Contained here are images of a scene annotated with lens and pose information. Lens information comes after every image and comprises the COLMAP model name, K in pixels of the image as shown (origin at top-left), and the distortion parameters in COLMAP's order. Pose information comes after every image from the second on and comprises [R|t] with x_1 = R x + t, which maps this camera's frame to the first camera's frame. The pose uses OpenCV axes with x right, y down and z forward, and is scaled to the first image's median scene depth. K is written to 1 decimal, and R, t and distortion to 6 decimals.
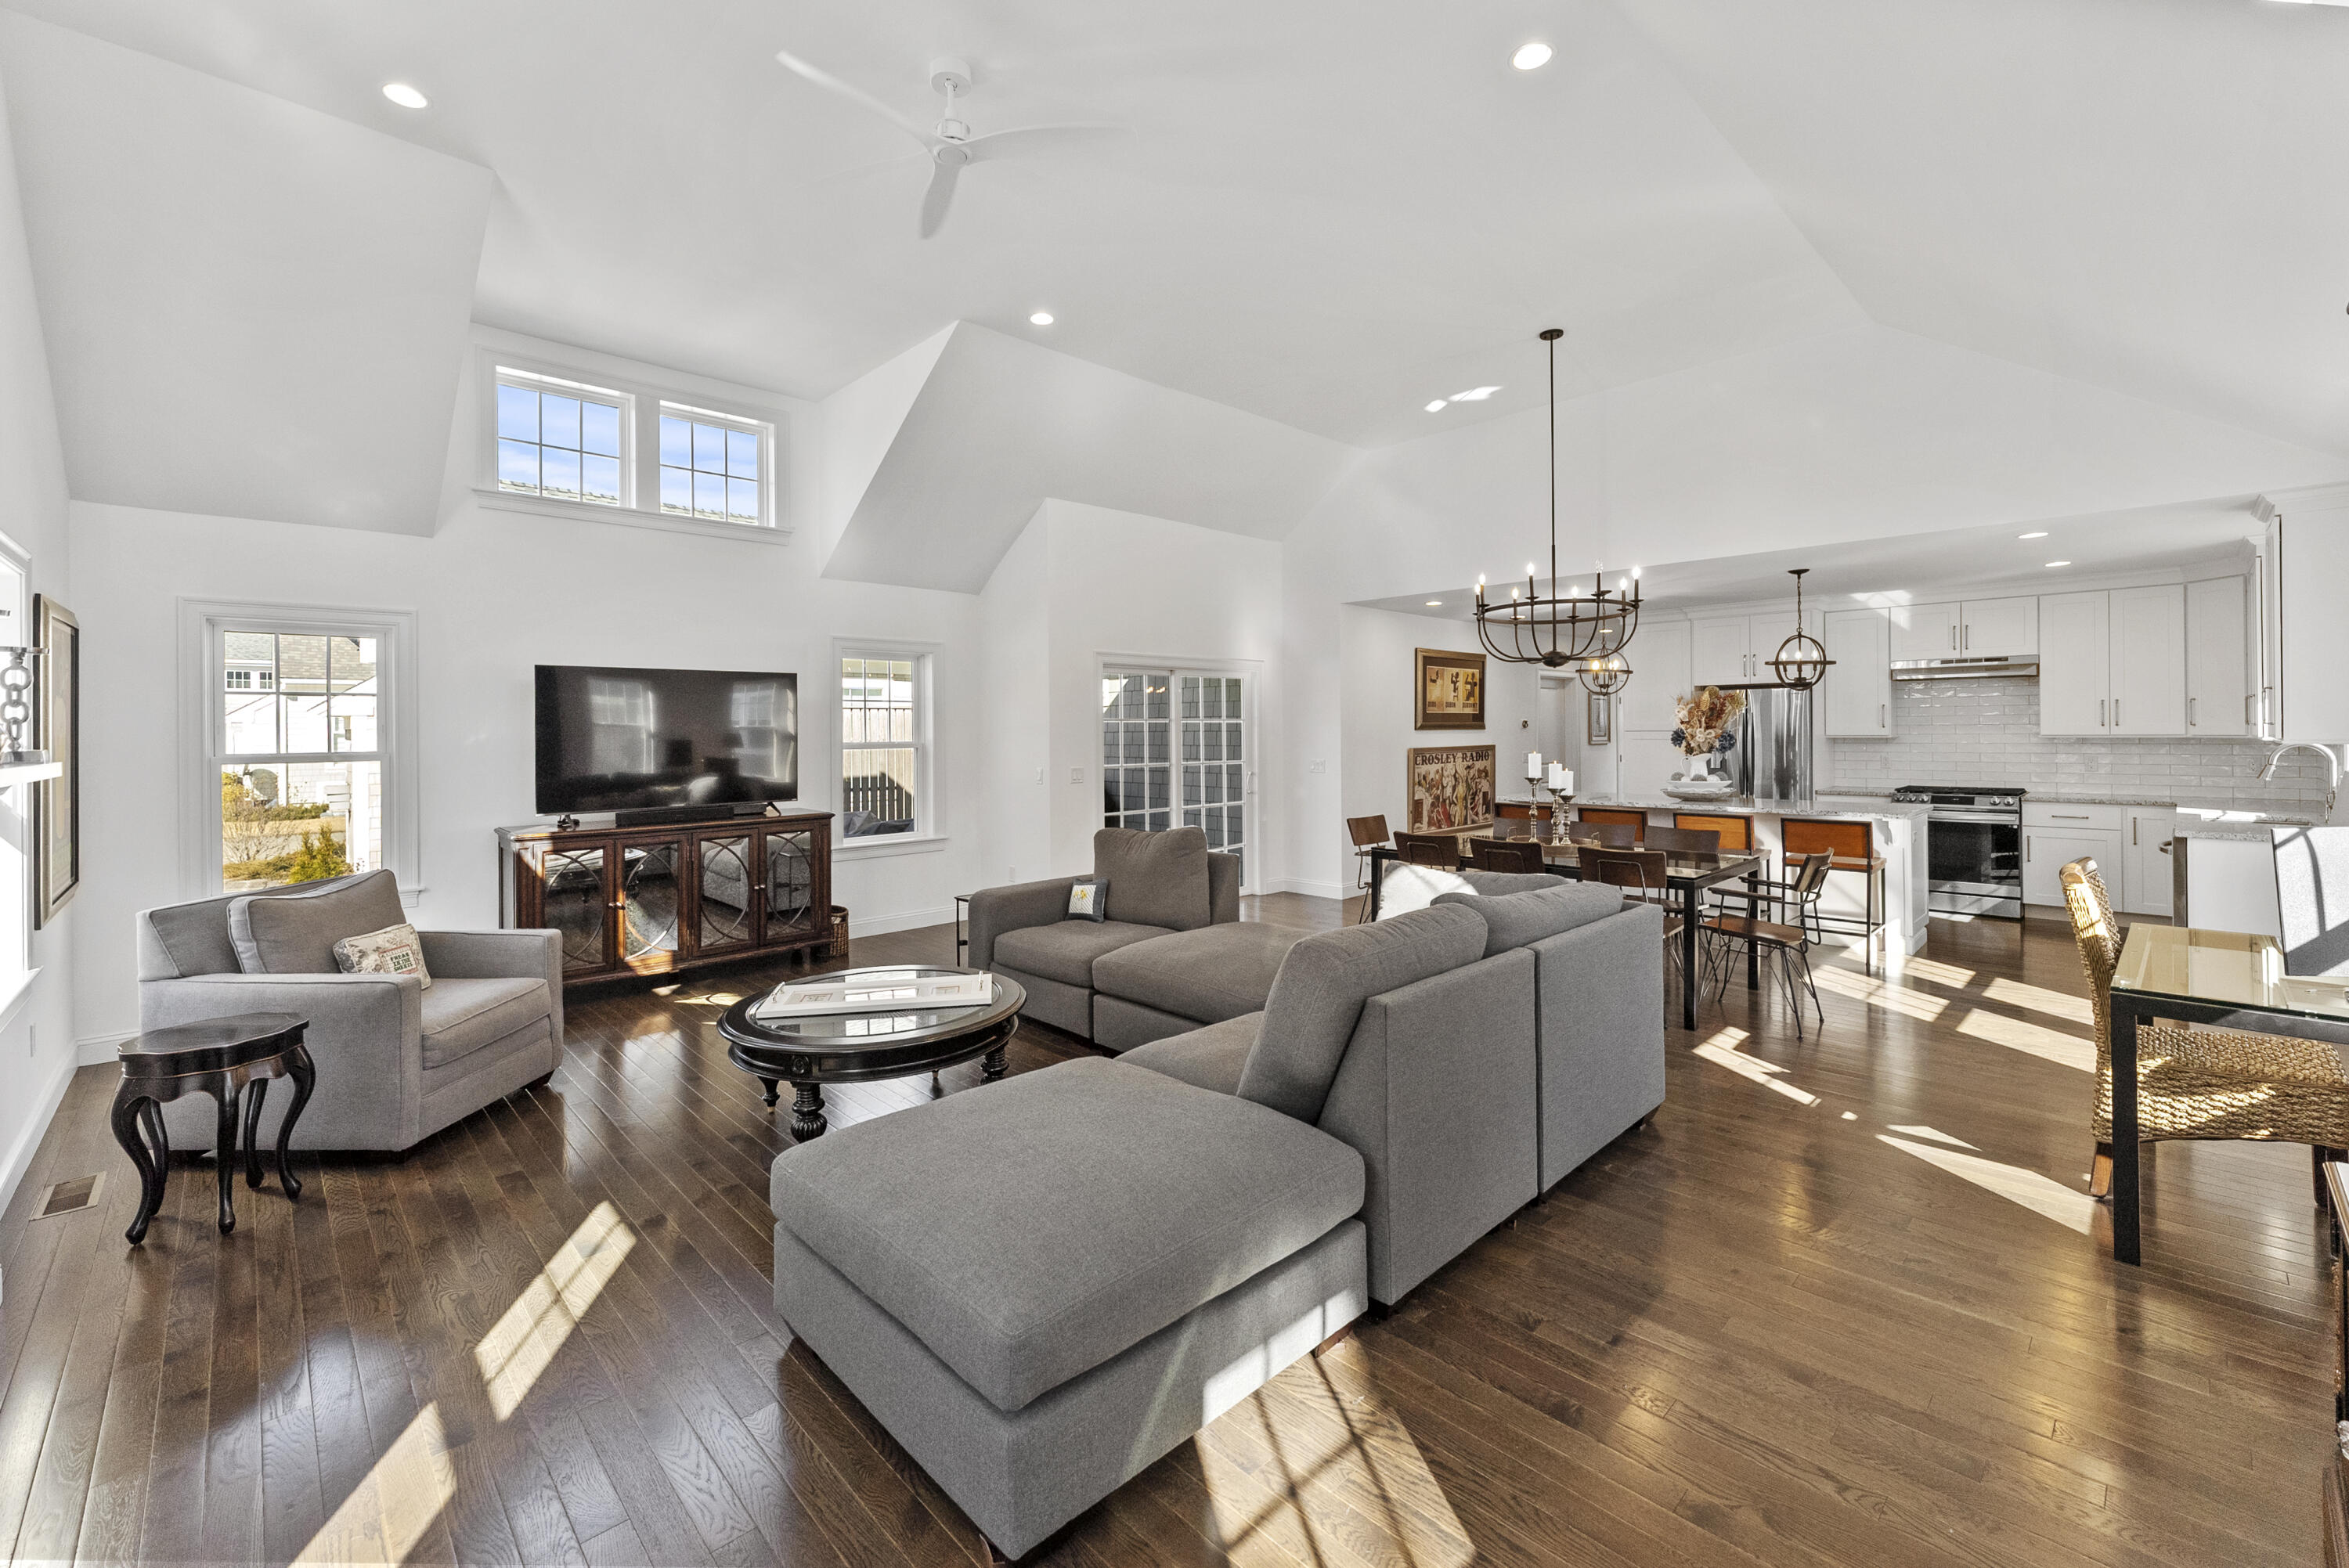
lens RADIAL K [[959.8, 0, 1161.7], [0, 959.8, 728.6], [0, 0, 1]] dist [0.001319, -0.000106]
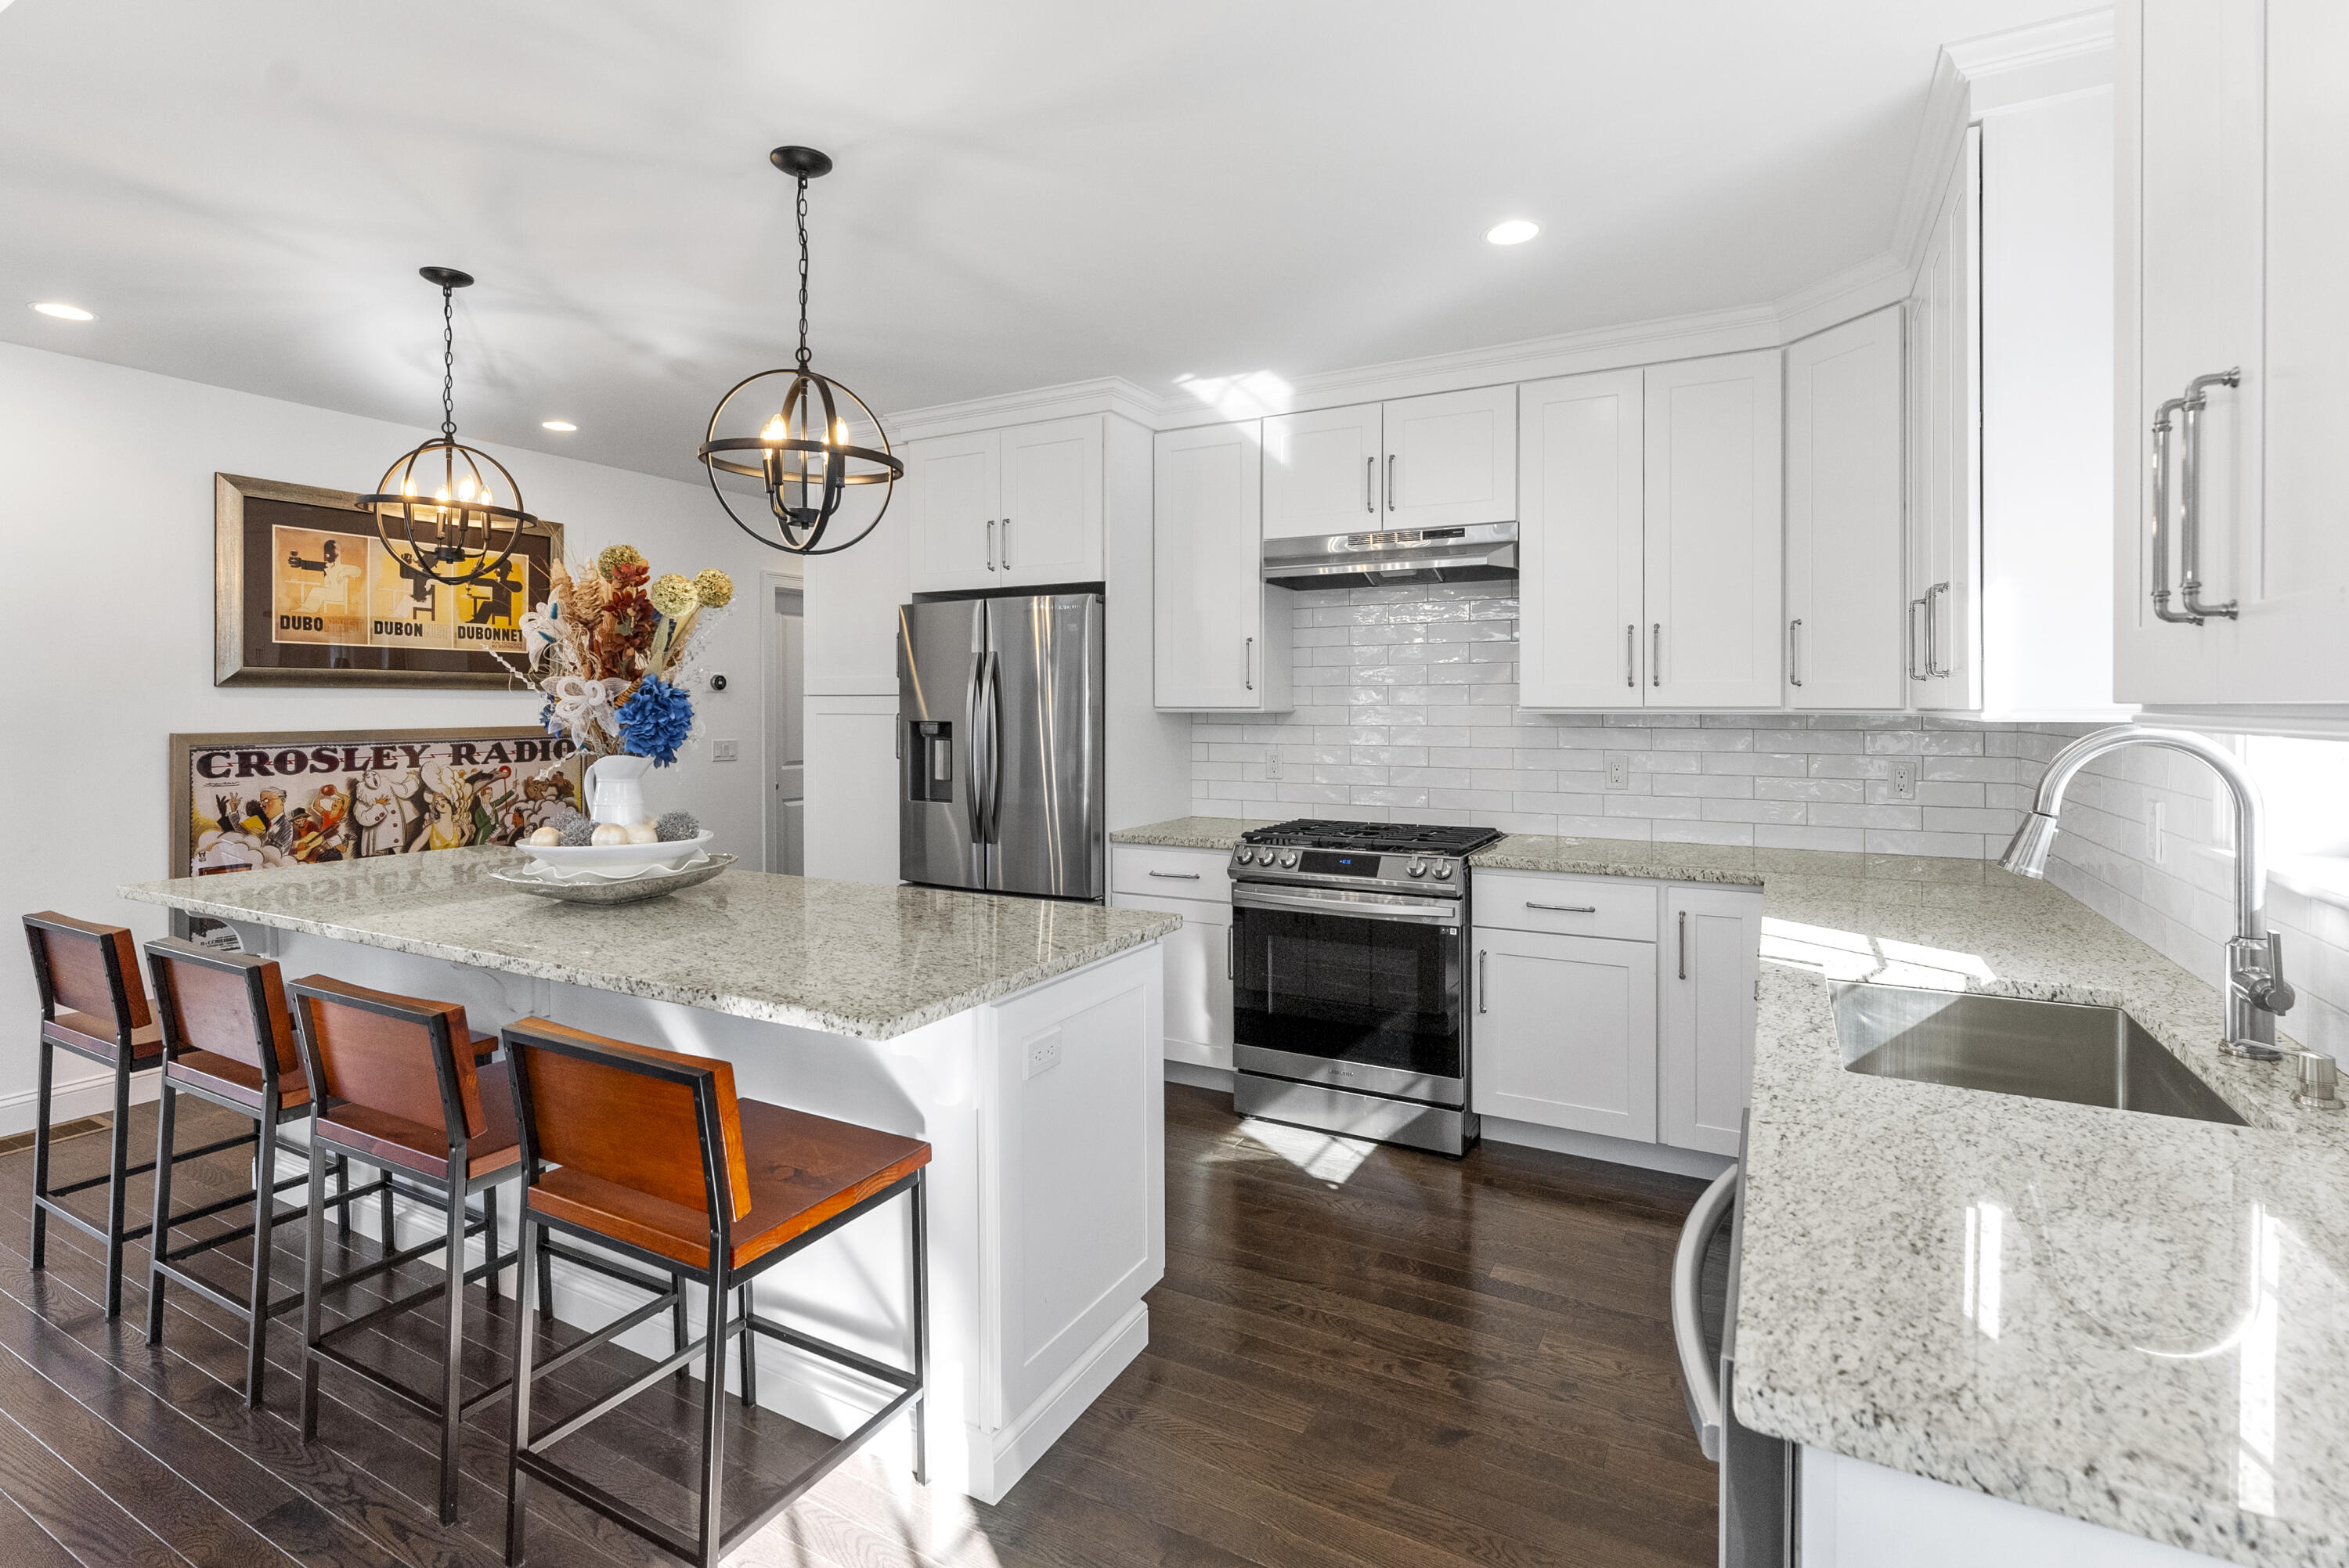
lens RADIAL K [[1087.9, 0, 1148.0], [0, 1087.9, 715.2], [0, 0, 1]] dist [0.000015, -0.000091]
pose [[0.951418, 0.005668, 0.307851, 0.560003], [-0.008673, 0.999927, 0.008395, 0.007006], [-0.307781, -0.010657, 0.951398, 0.541543]]
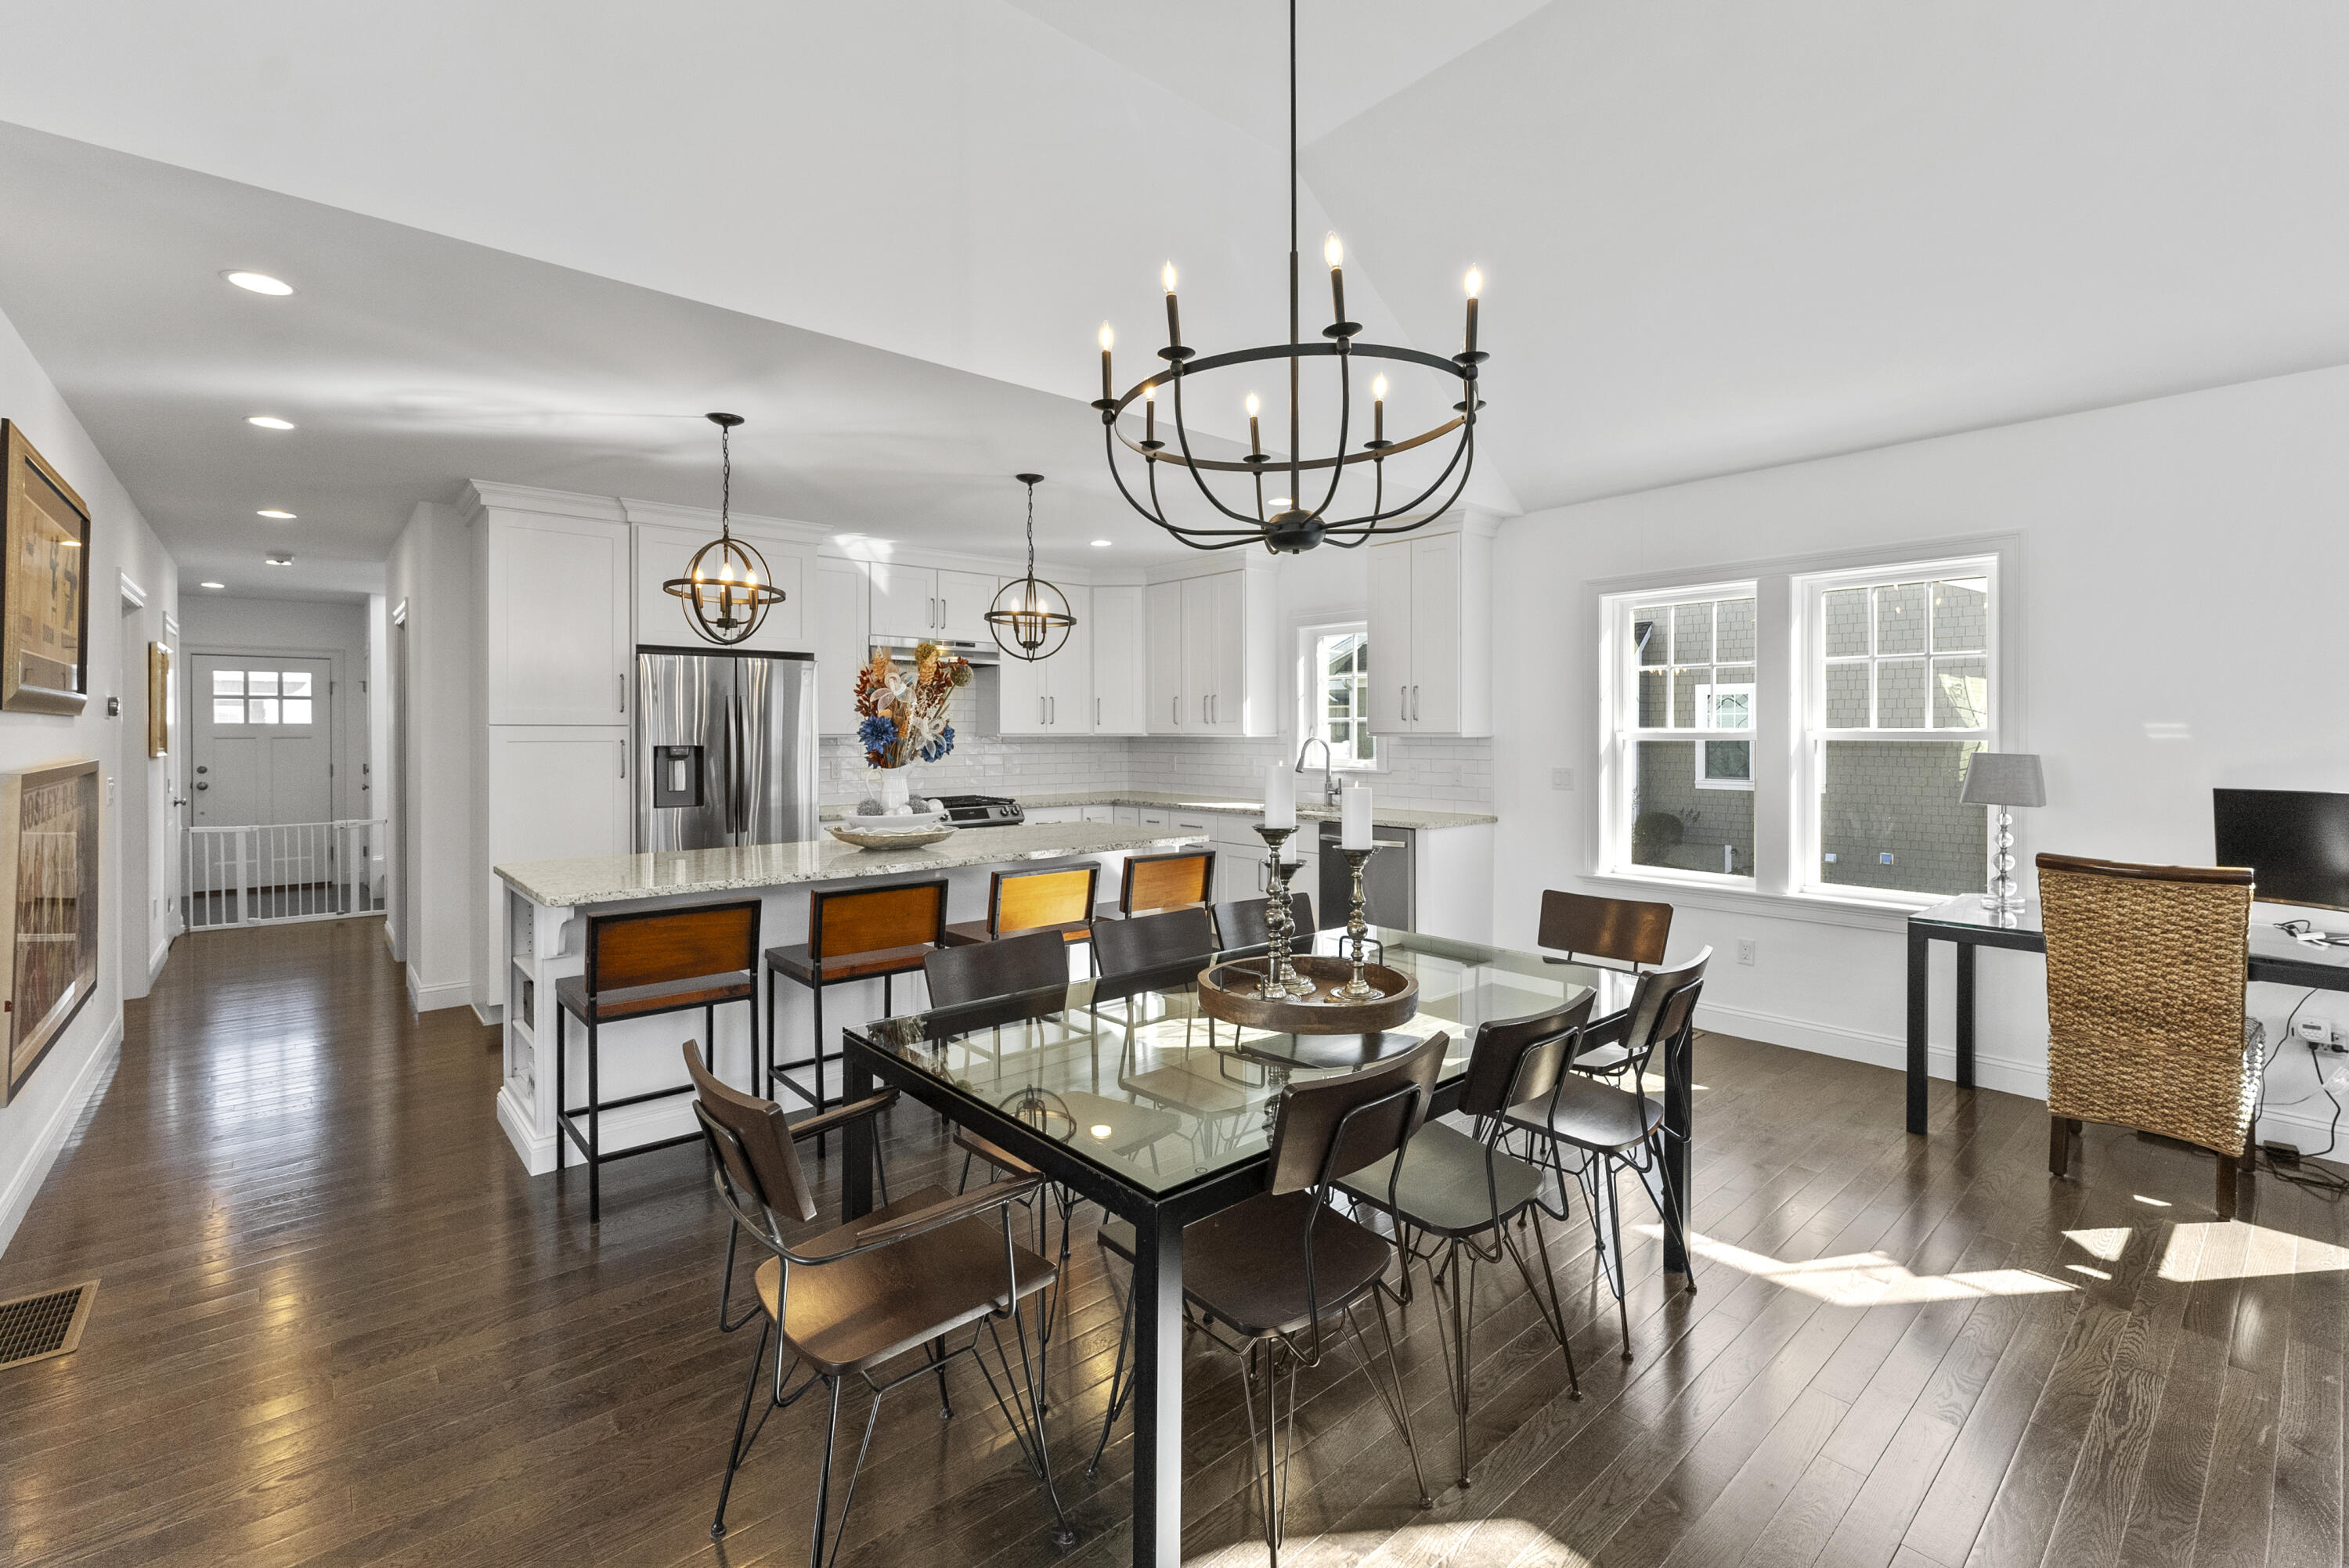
lens RADIAL K [[1015.5, 0, 1162.5], [0, 1015.5, 736.4], [0, 0, 1]] dist [0.001832, 0.000228]
pose [[0.048098, 0.003319, 0.998837, -0.016902], [0.000909, 0.999994, -0.003367, 0.011714], [-0.998842, 0.001070, 0.048095, 0.743835]]
